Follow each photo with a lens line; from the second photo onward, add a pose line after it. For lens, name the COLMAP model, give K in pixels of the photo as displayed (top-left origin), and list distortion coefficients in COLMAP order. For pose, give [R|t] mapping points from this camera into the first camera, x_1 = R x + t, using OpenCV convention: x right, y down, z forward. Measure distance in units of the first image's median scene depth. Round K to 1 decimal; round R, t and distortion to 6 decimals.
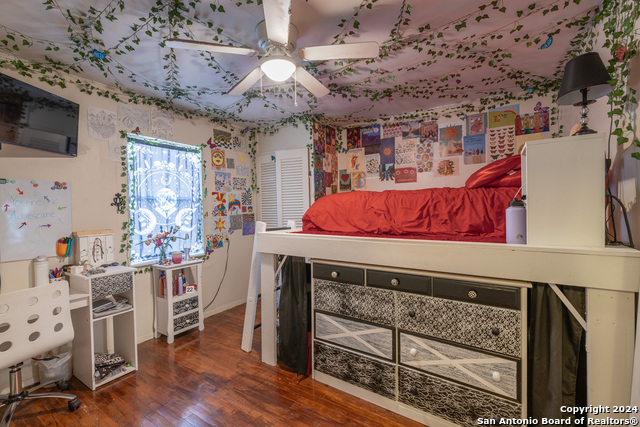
lens RADIAL K [[274.7, 0, 321.4], [0, 274.7, 210.9], [0, 0, 1]] dist [0.001536, -0.000166]
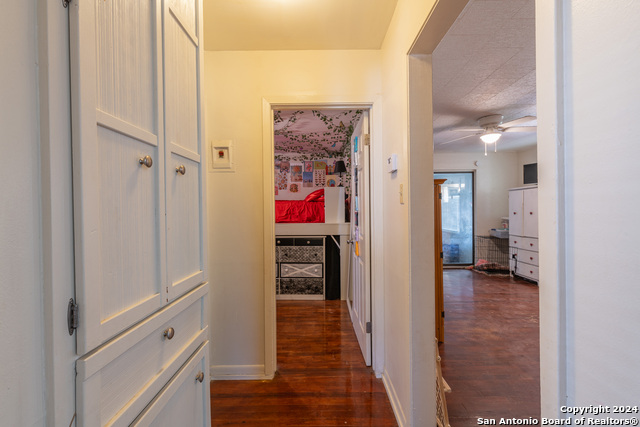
lens RADIAL K [[274.7, 0, 321.4], [0, 274.7, 210.9], [0, 0, 1]] dist [0.001536, -0.000166]
pose [[0.843161, 0.008223, 0.537599, -0.683735], [-0.000656, 0.999898, -0.014266, 0.031059], [-0.537661, 0.011676, 0.843080, -1.154710]]
